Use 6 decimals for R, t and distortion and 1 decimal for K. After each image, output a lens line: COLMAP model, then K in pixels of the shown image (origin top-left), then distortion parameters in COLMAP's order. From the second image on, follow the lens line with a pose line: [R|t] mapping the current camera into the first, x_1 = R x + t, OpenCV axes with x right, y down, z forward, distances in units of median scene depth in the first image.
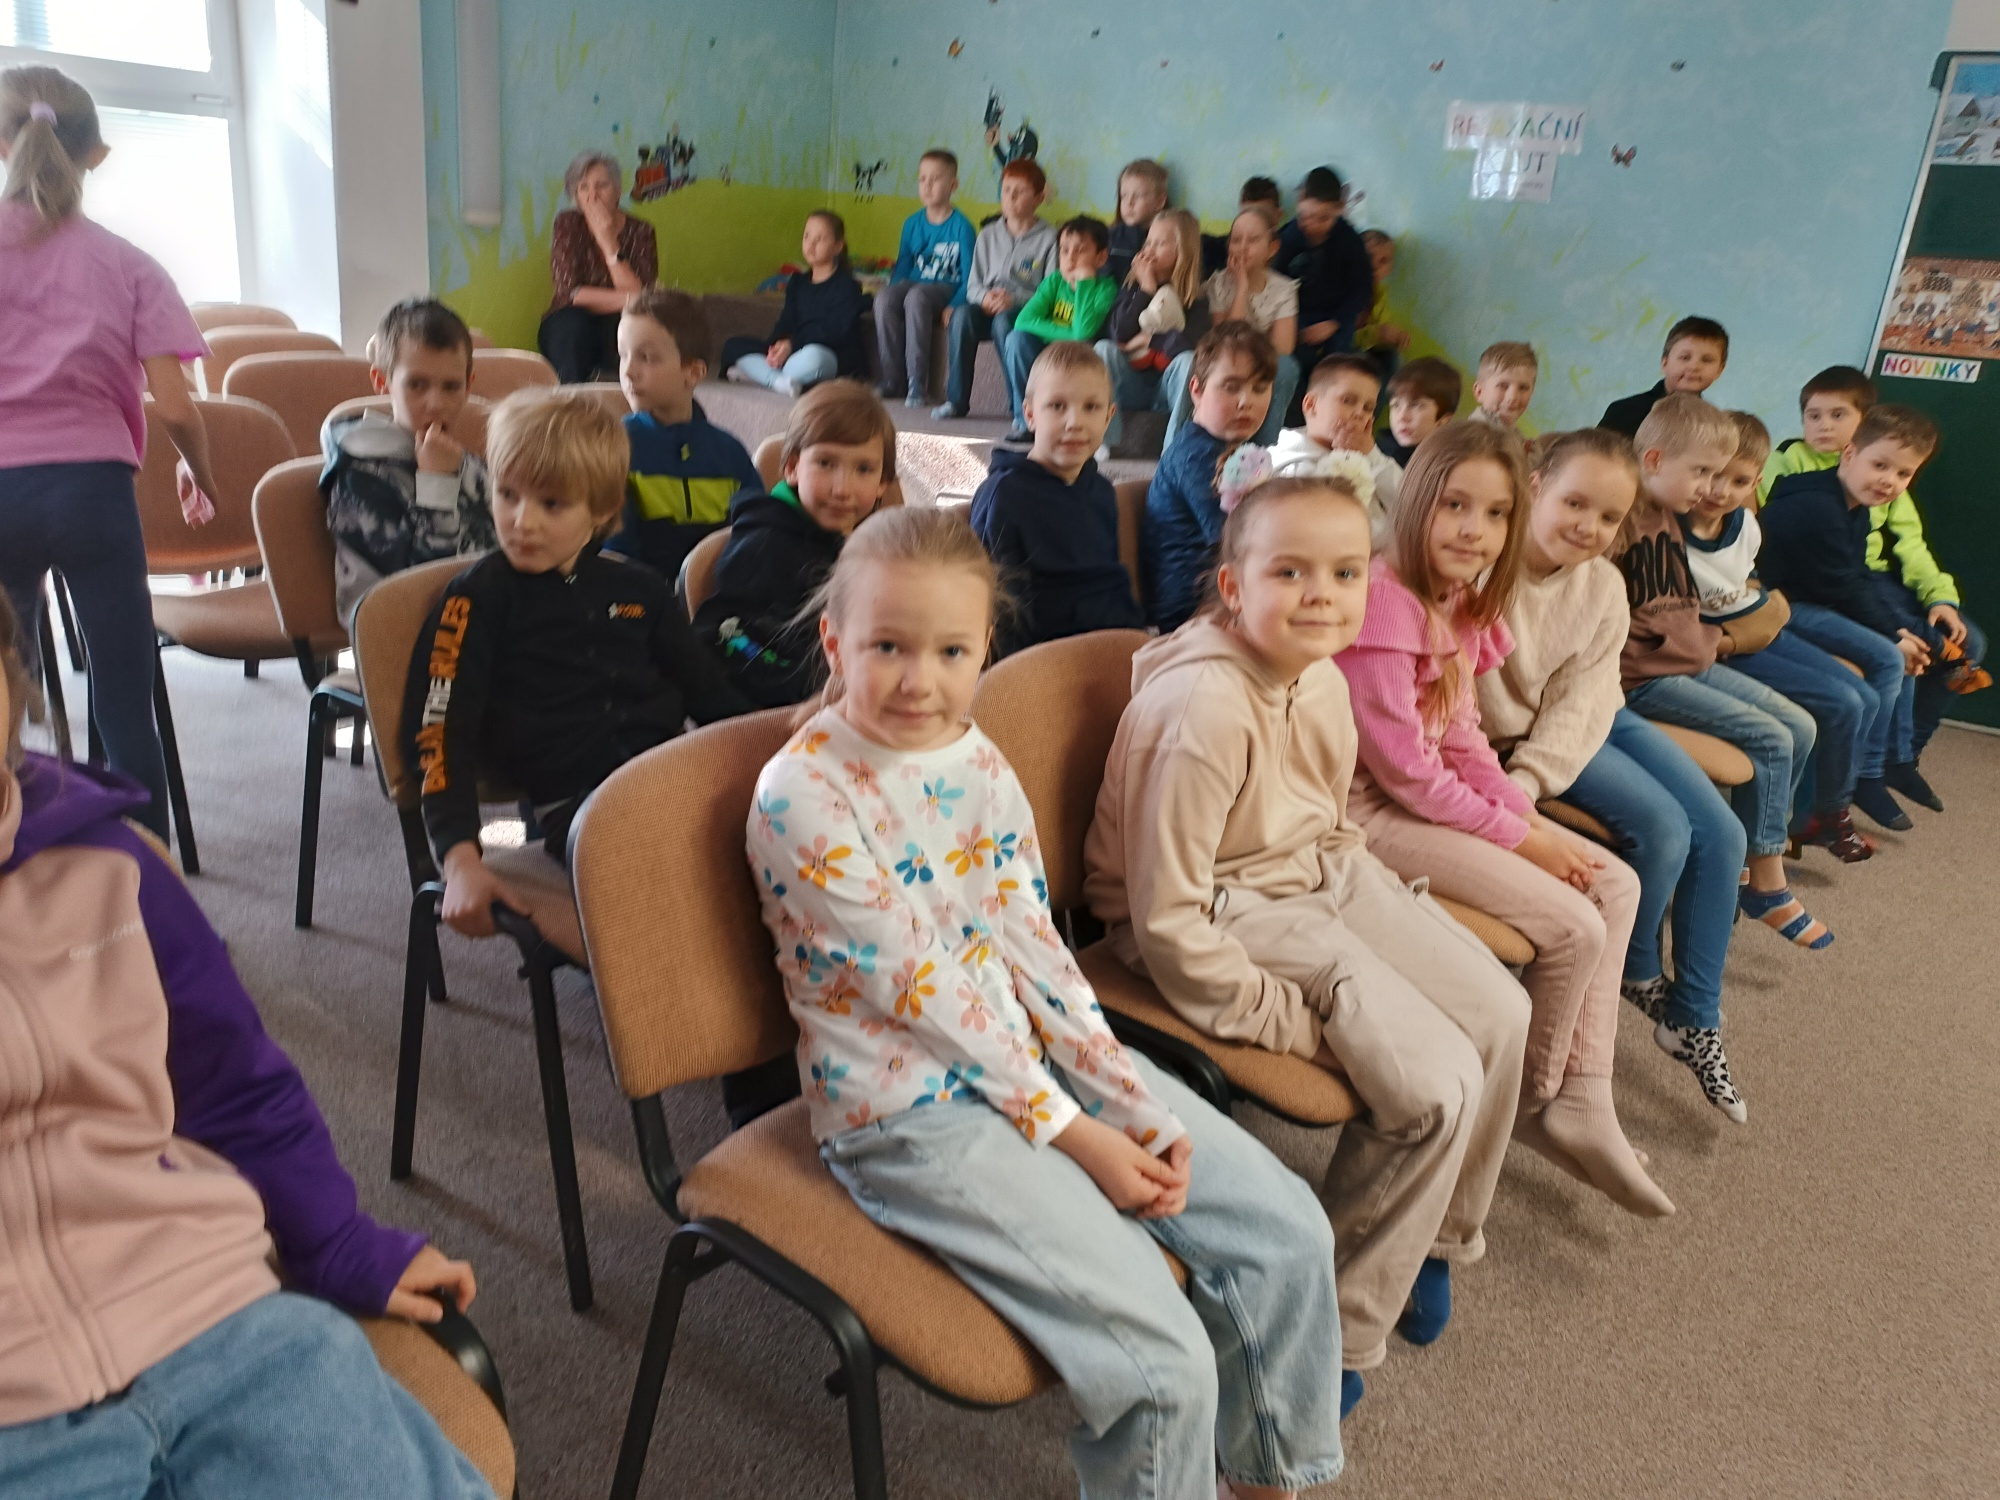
lens RADIAL K [[1435.8, 0, 991.5], [0, 1435.8, 759.1], [0, 0, 1]] dist [0.003162, -0.009369]
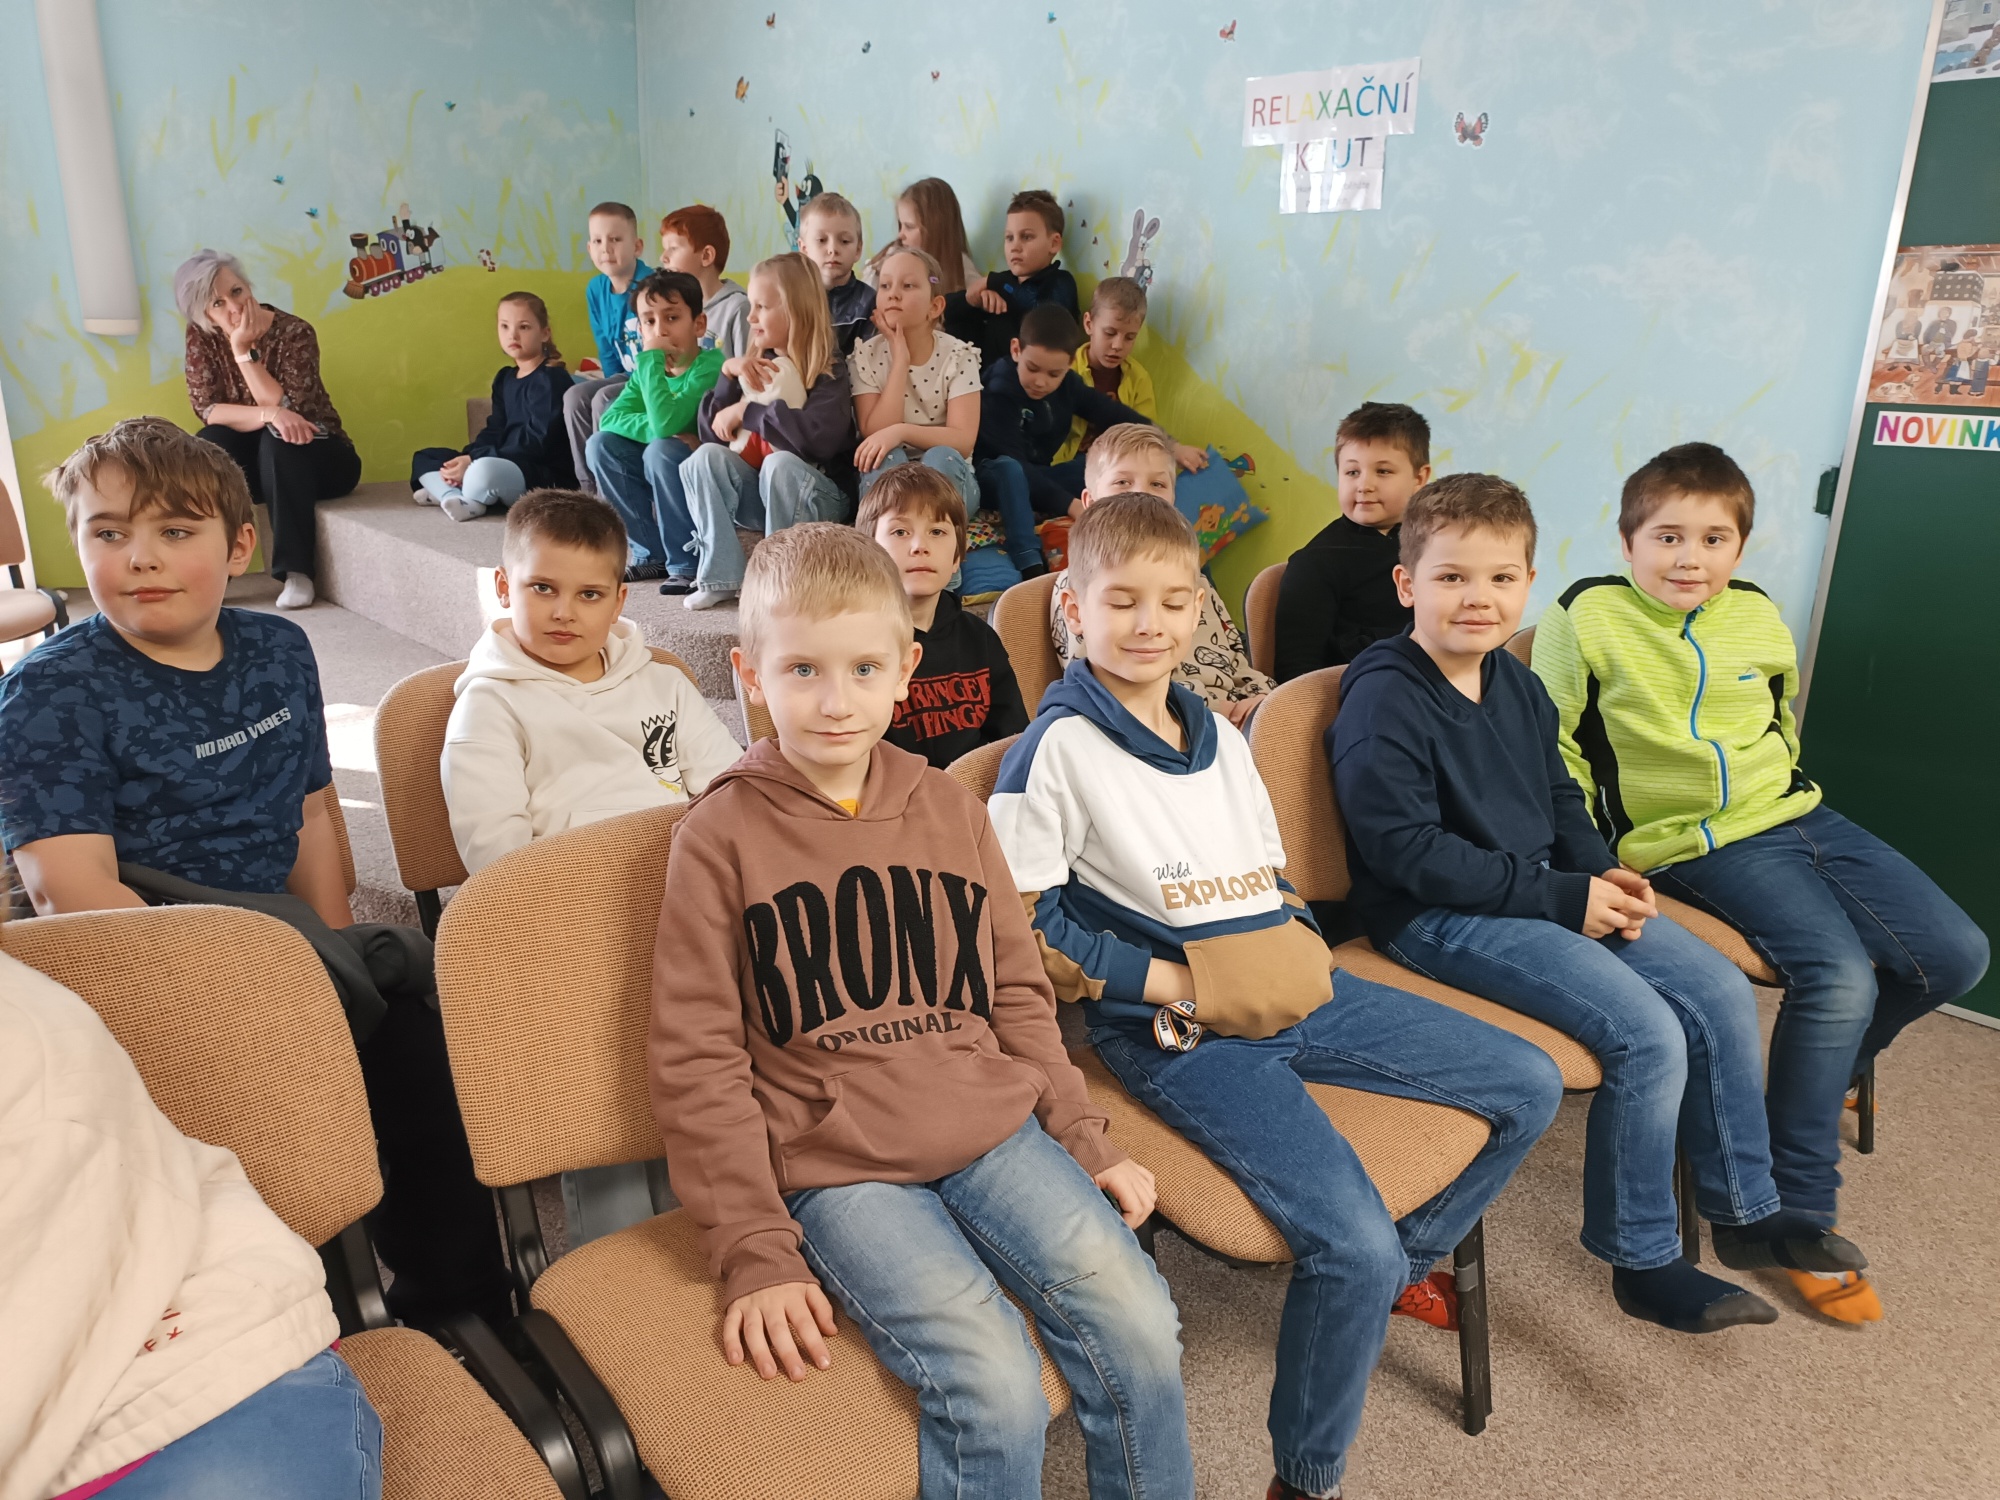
lens RADIAL K [[1435.8, 0, 986.3], [0, 1435.8, 742.1], [0, 0, 1]] dist [0.003162, -0.009369]
pose [[0.980797, -0.005053, -0.194964, 0.342686], [-0.007344, 0.997999, -0.062809, -0.097527], [0.194891, 0.063035, 0.978797, 0.328998]]
